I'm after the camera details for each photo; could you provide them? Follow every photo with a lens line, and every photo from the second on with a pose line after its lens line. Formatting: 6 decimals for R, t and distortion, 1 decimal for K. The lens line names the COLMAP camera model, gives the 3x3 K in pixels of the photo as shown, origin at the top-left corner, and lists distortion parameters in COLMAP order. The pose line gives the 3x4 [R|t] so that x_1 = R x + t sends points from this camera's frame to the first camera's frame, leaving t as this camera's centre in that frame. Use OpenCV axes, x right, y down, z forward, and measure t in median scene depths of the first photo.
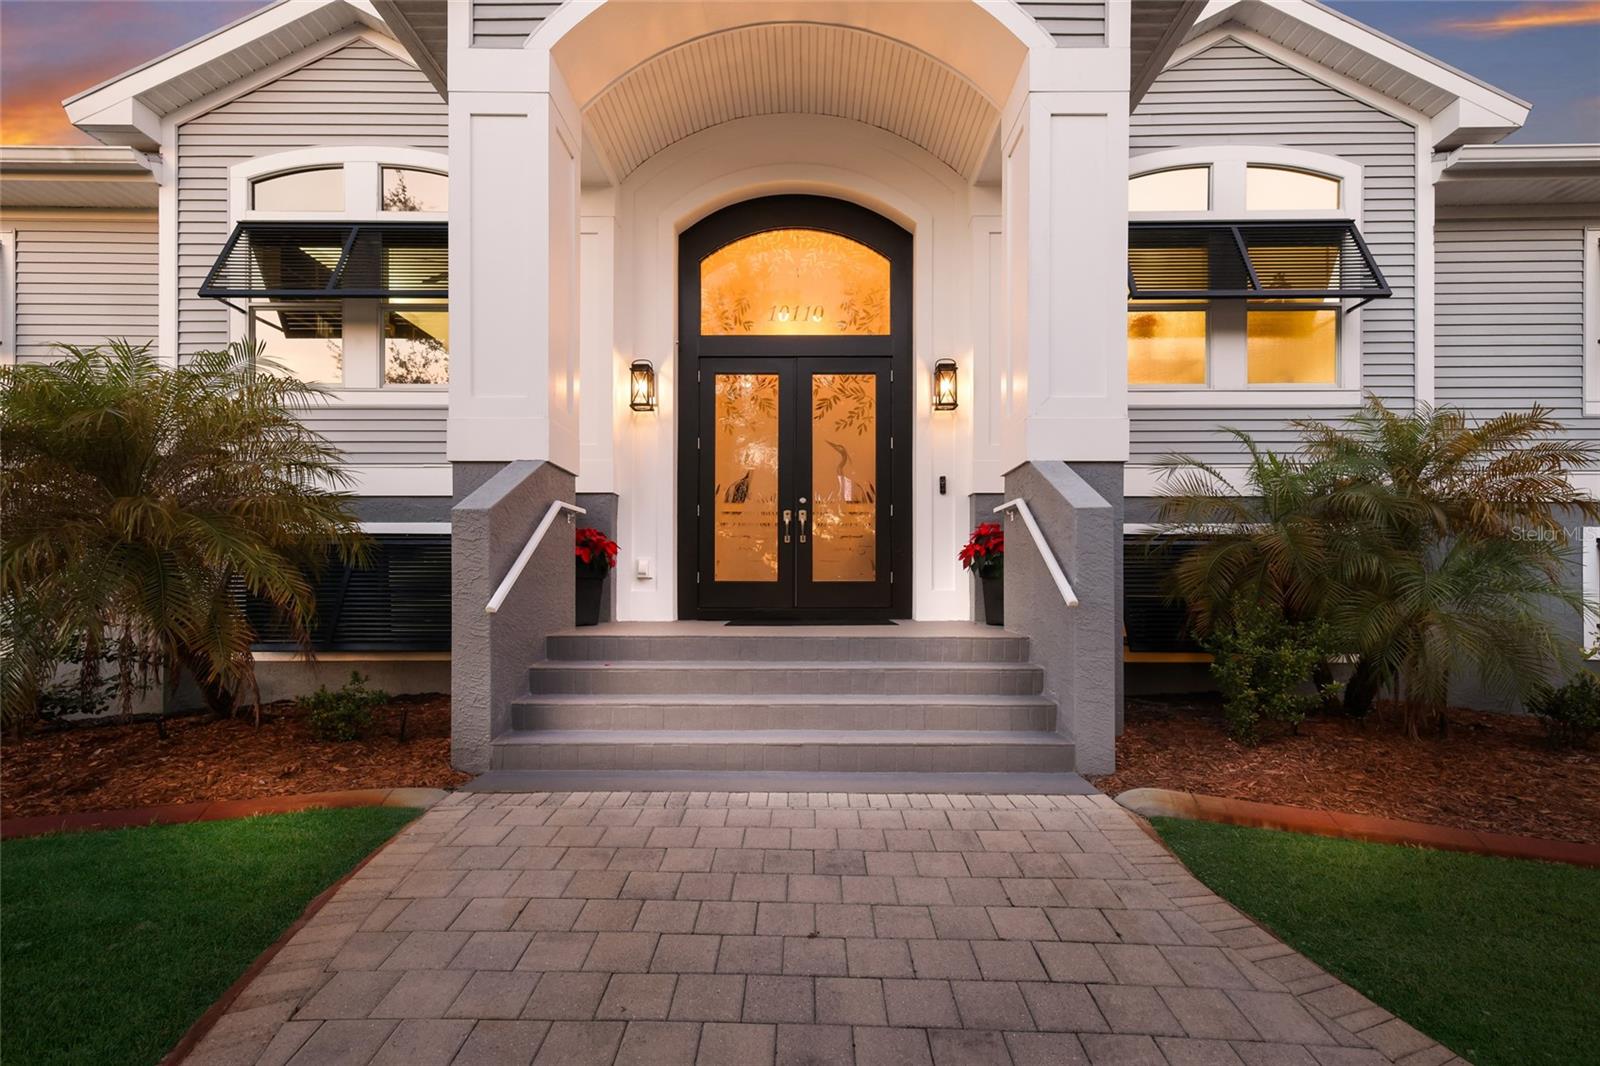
lens RADIAL K [[706.3, 0, 806.5], [0, 706.3, 576.1], [0, 0, 1]] dist [0.003370, 0.001889]
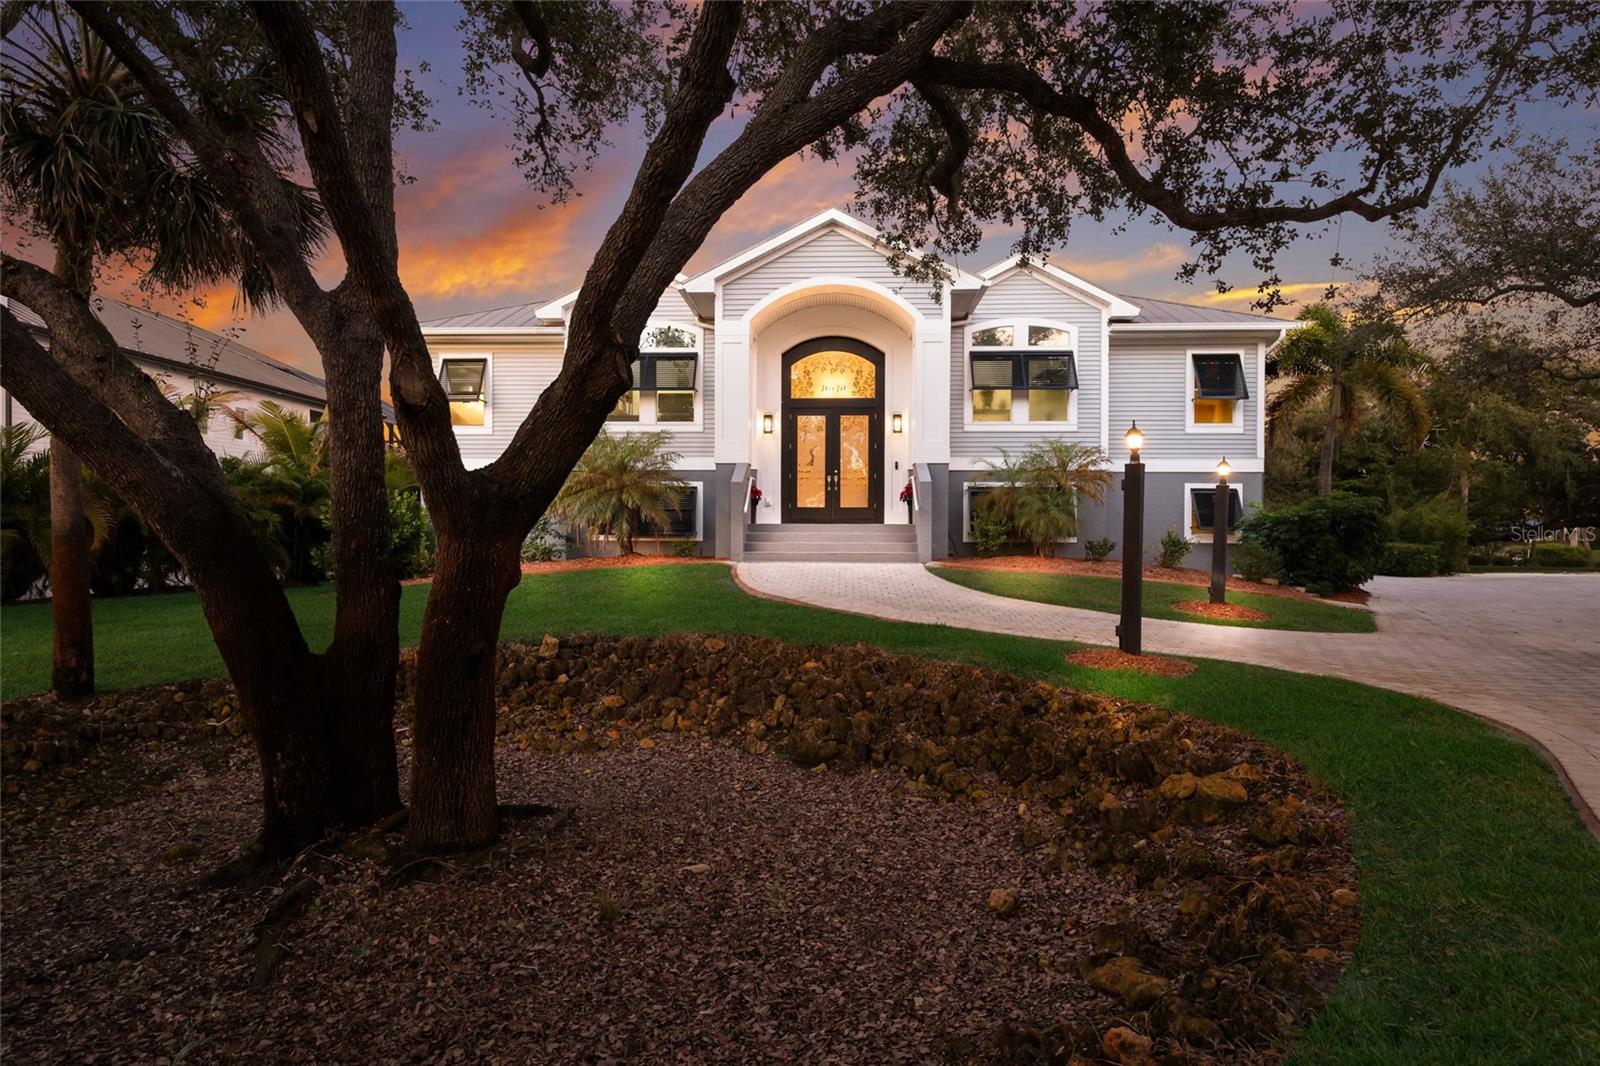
lens RADIAL K [[867.2, 0, 798.9], [0, 867.2, 536.6], [0, 0, 1]] dist [-0.000505, -0.000086]
pose [[0.998695, 0.002256, -0.051023, 0.018506], [-0.001154, 0.999766, 0.021613, 0.044812], [0.051060, -0.021526, 0.998464, -1.866691]]
